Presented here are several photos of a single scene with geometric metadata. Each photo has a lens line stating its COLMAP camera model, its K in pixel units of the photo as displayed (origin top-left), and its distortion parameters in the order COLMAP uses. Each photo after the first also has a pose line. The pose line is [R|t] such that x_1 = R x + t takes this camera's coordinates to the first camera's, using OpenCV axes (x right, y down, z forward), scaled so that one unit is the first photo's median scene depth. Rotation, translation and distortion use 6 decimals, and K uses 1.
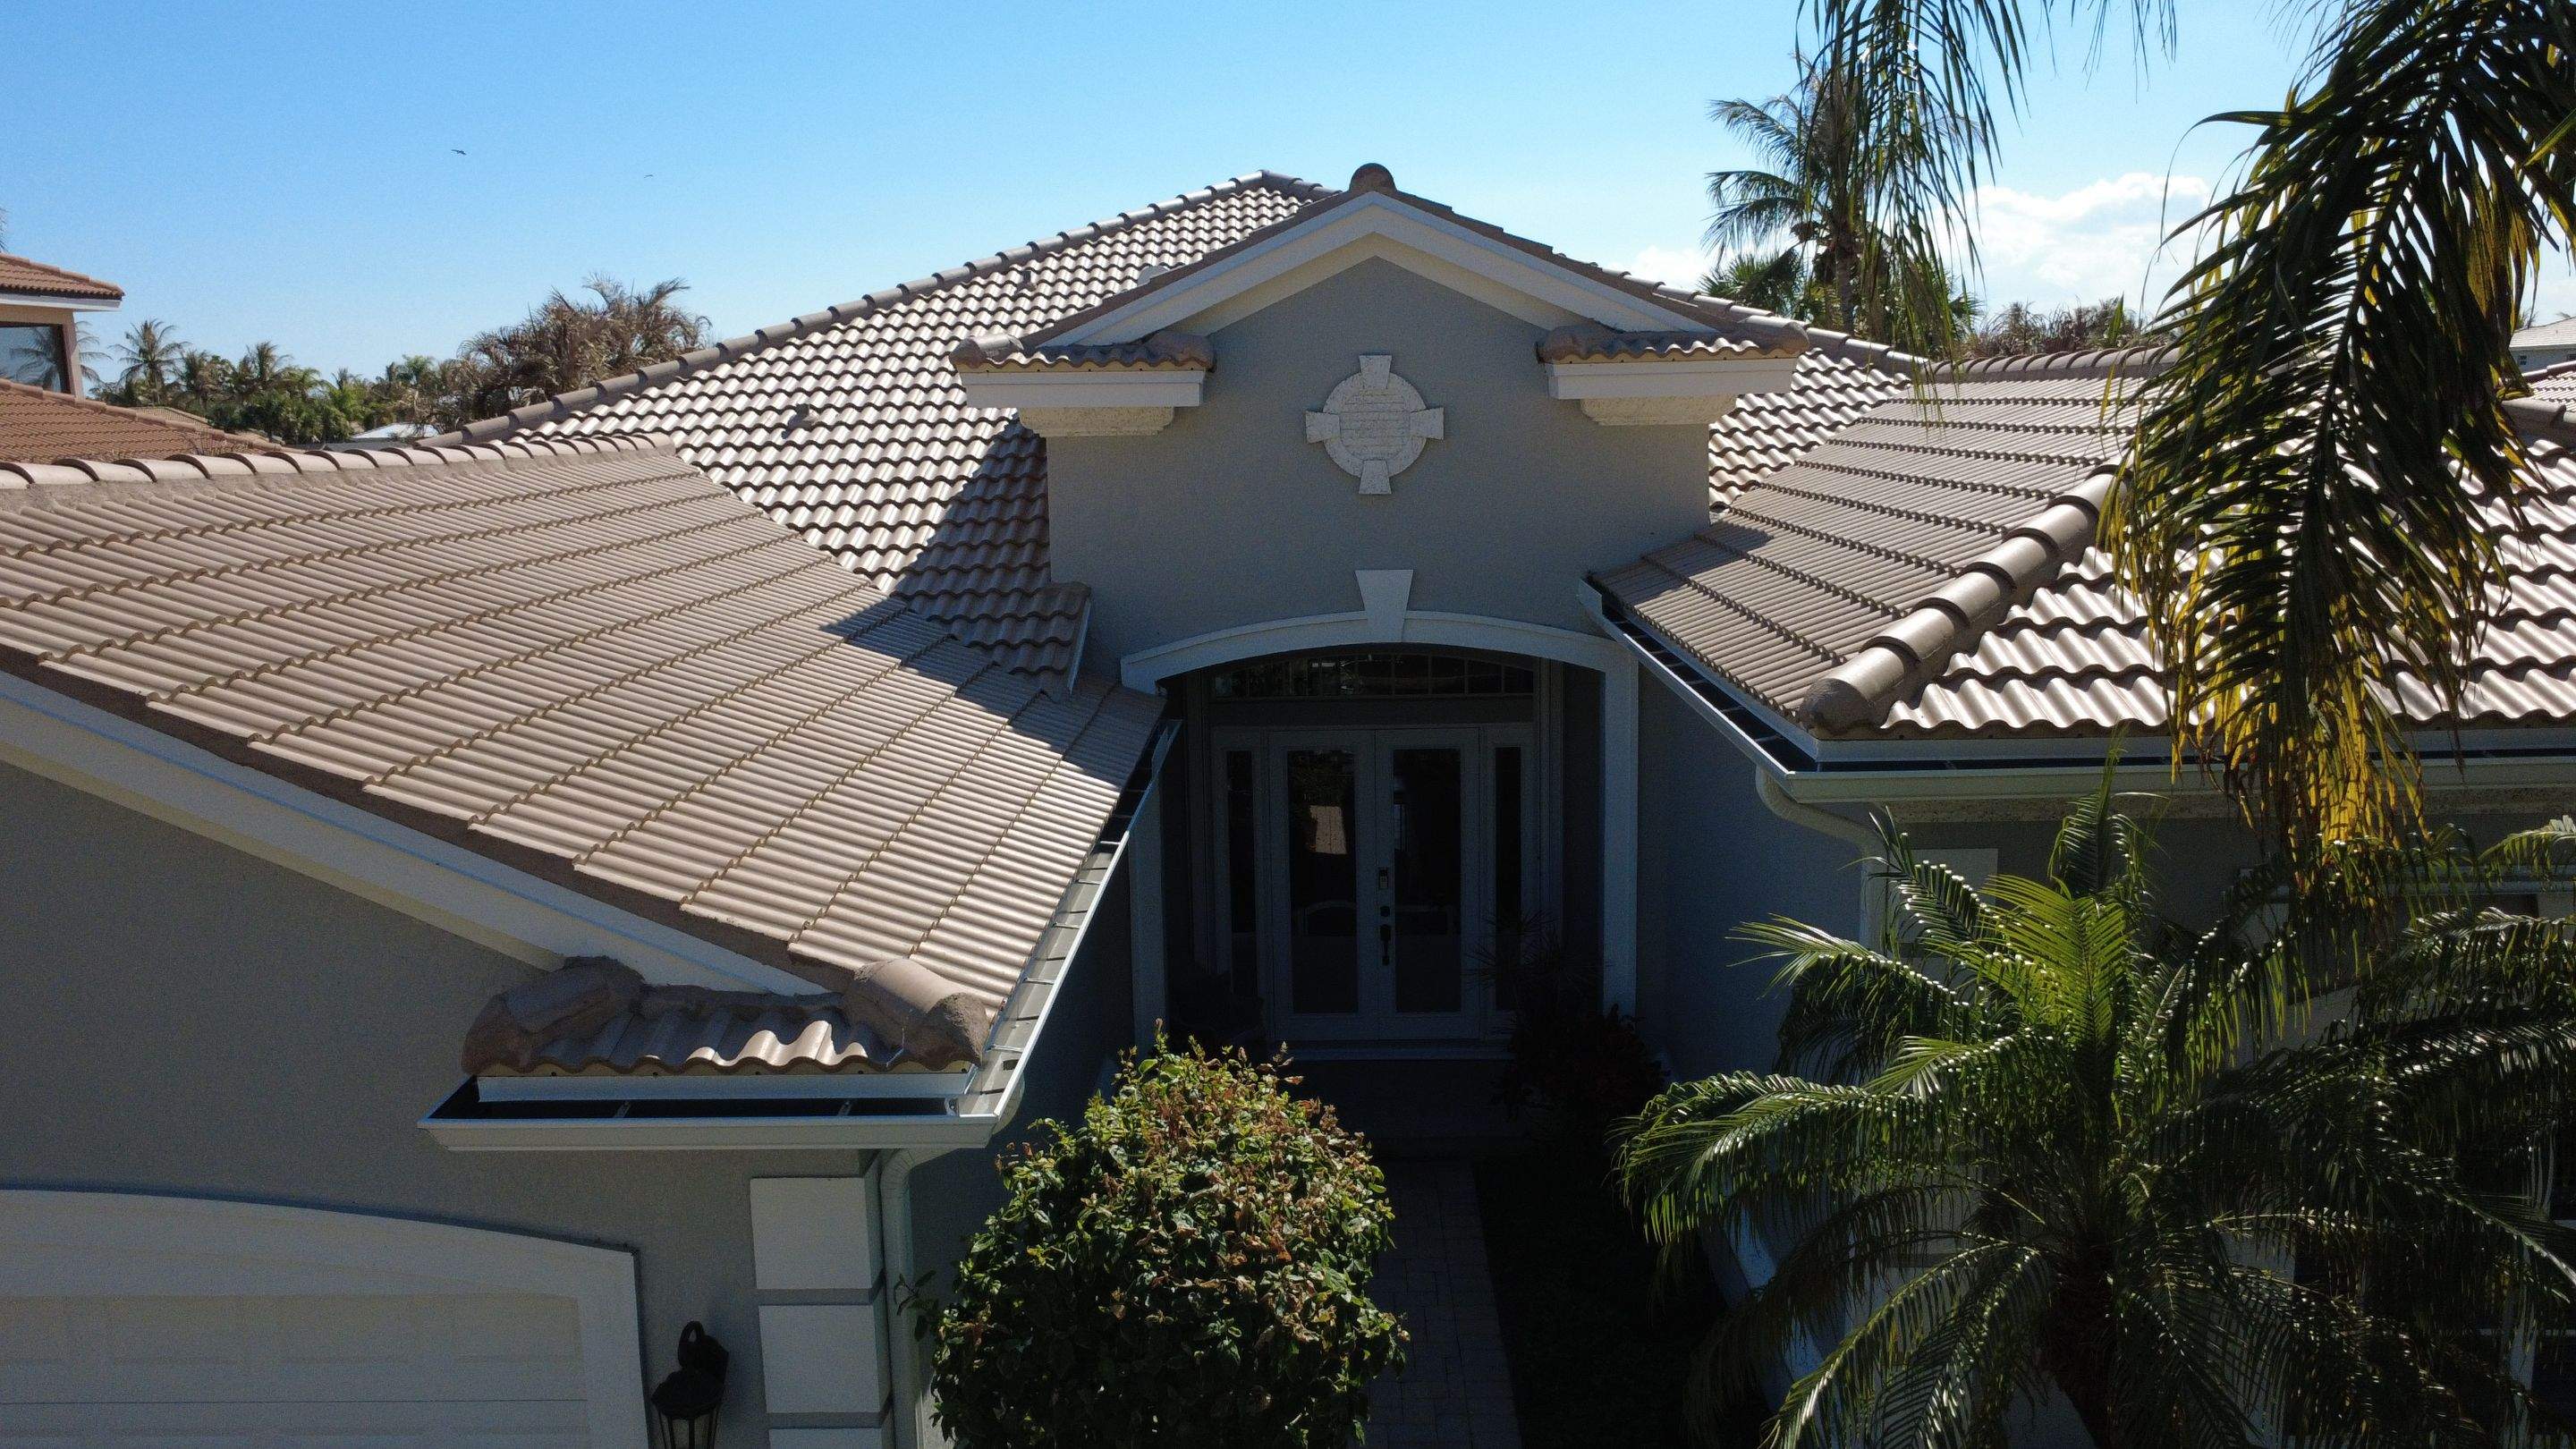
lens RADIAL K [[1924.6, 0, 1288.0], [0, 1924.6, 724.5], [0, 0, 1]] dist [-0.000114, -0.002798]
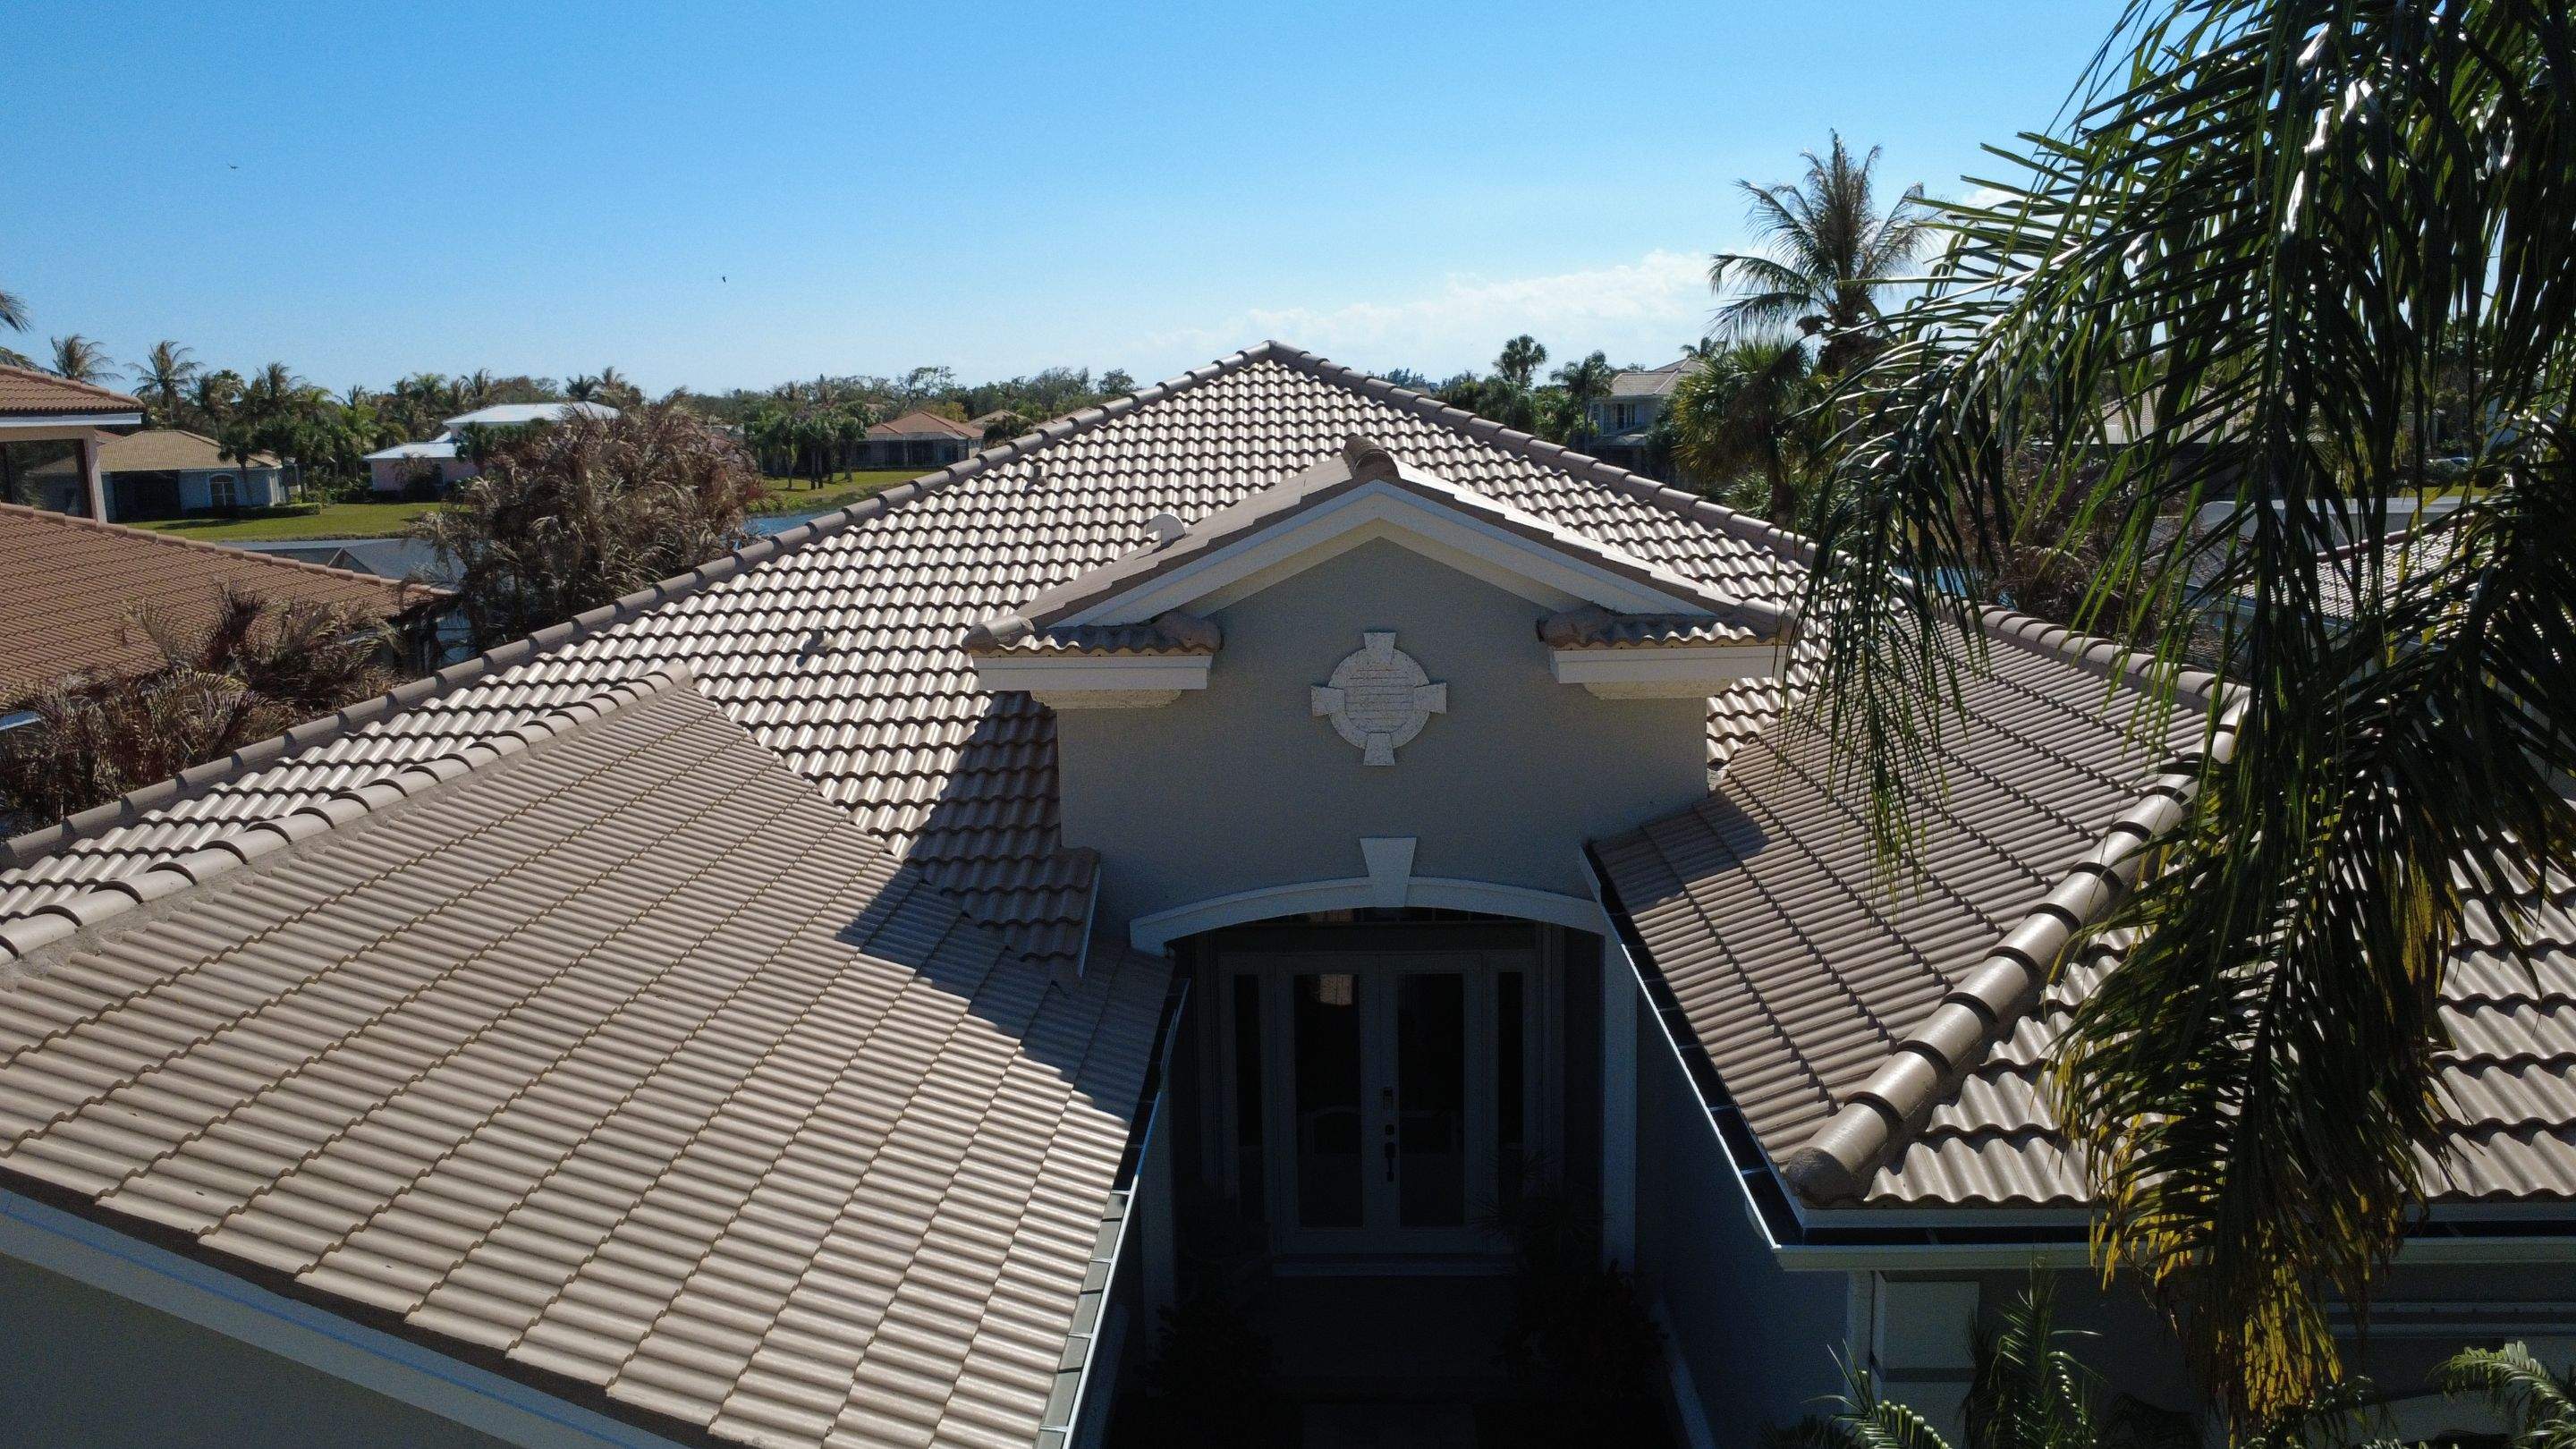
lens RADIAL K [[1925.7, 0, 1288.0], [0, 1925.7, 724.5], [0, 0, 1]] dist [-0.003871, -0.000955]
pose [[0.999990, 0.000838, -0.004282, 0.001120], [-0.000844, 0.999999, -0.001435, -0.124646], [0.004281, 0.001438, 0.999990, -0.018362]]
